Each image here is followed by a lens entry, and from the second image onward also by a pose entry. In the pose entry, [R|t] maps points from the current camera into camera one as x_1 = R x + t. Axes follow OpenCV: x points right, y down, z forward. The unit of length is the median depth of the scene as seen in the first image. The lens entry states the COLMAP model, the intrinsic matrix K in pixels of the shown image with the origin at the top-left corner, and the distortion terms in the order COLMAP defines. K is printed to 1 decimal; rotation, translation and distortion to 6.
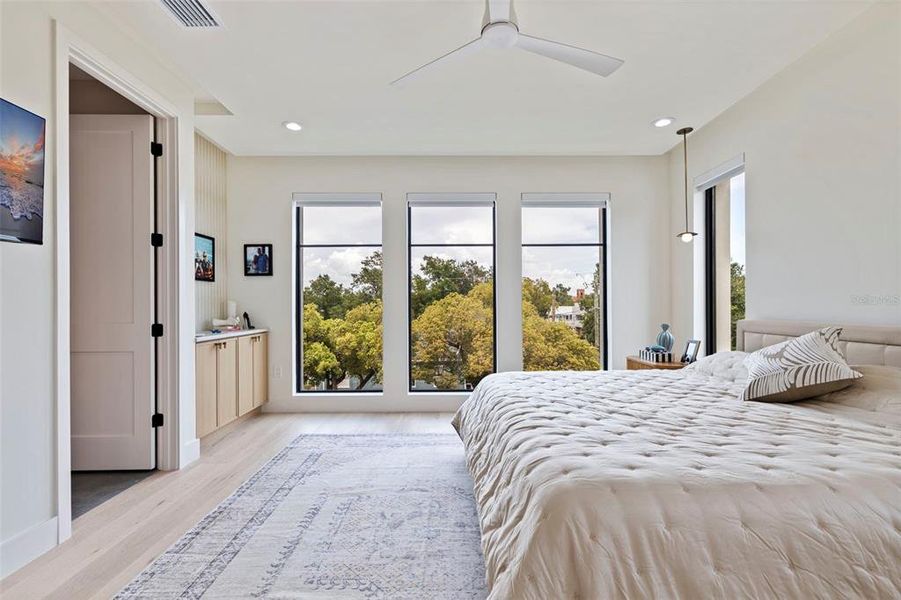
lens RADIAL K [[389.9, 0, 450.2], [0, 389.9, 304.7], [0, 0, 1]] dist [-0.000469, 0.000001]
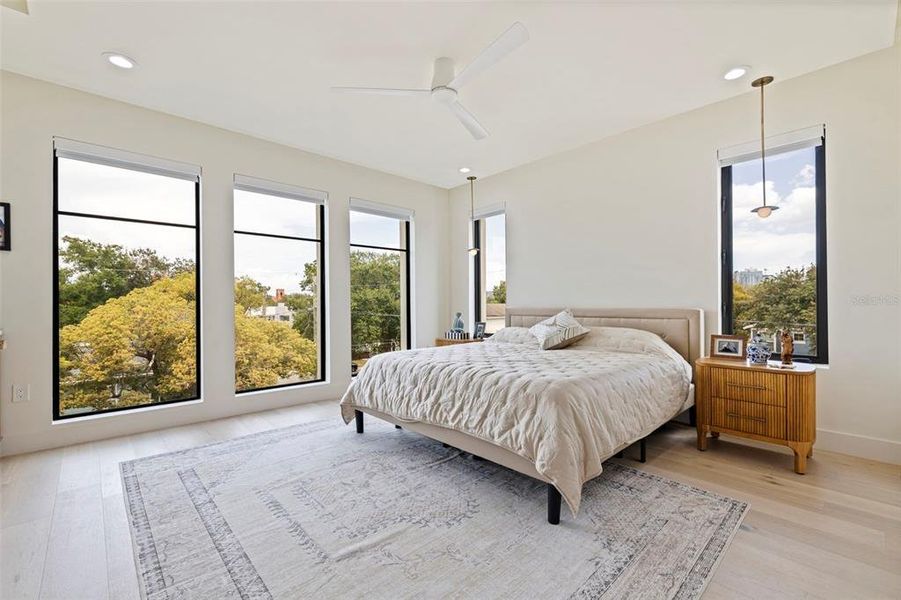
lens RADIAL K [[388.5, 0, 453.4], [0, 388.5, 302.0], [0, 0, 1]] dist [0.003056, 0.000108]
pose [[0.735495, 0.004092, 0.677517, -0.378715], [0.001103, 0.999973, -0.007237, 0.020642], [-0.677529, 0.006070, 0.735471, -0.006944]]
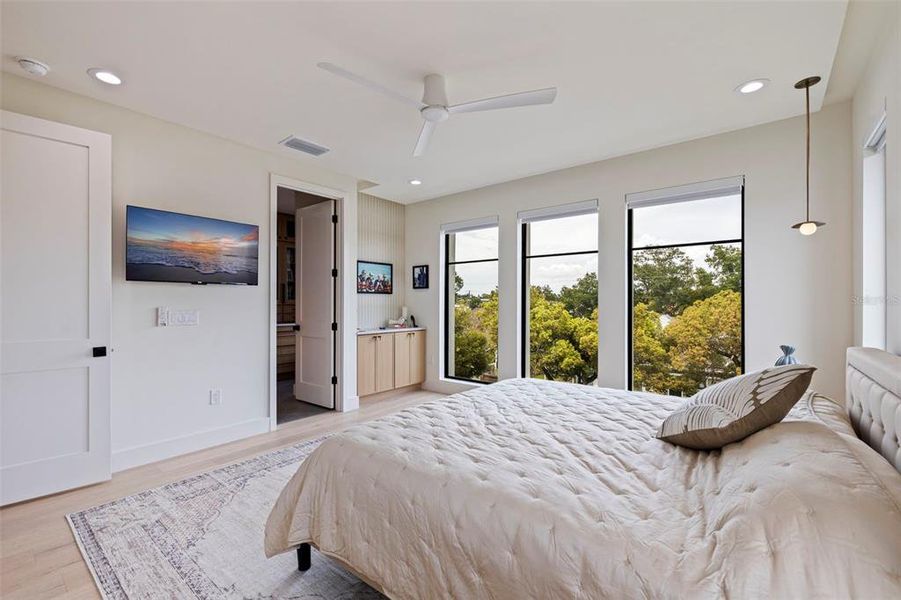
lens RADIAL K [[388.5, 0, 453.4], [0, 388.5, 302.0], [0, 0, 1]] dist [0.003056, 0.000108]
pose [[0.775808, 0.002823, -0.630963, 0.494590], [-0.002608, 0.999996, 0.001268, -0.031083], [0.630964, 0.000661, 0.775812, 0.014827]]
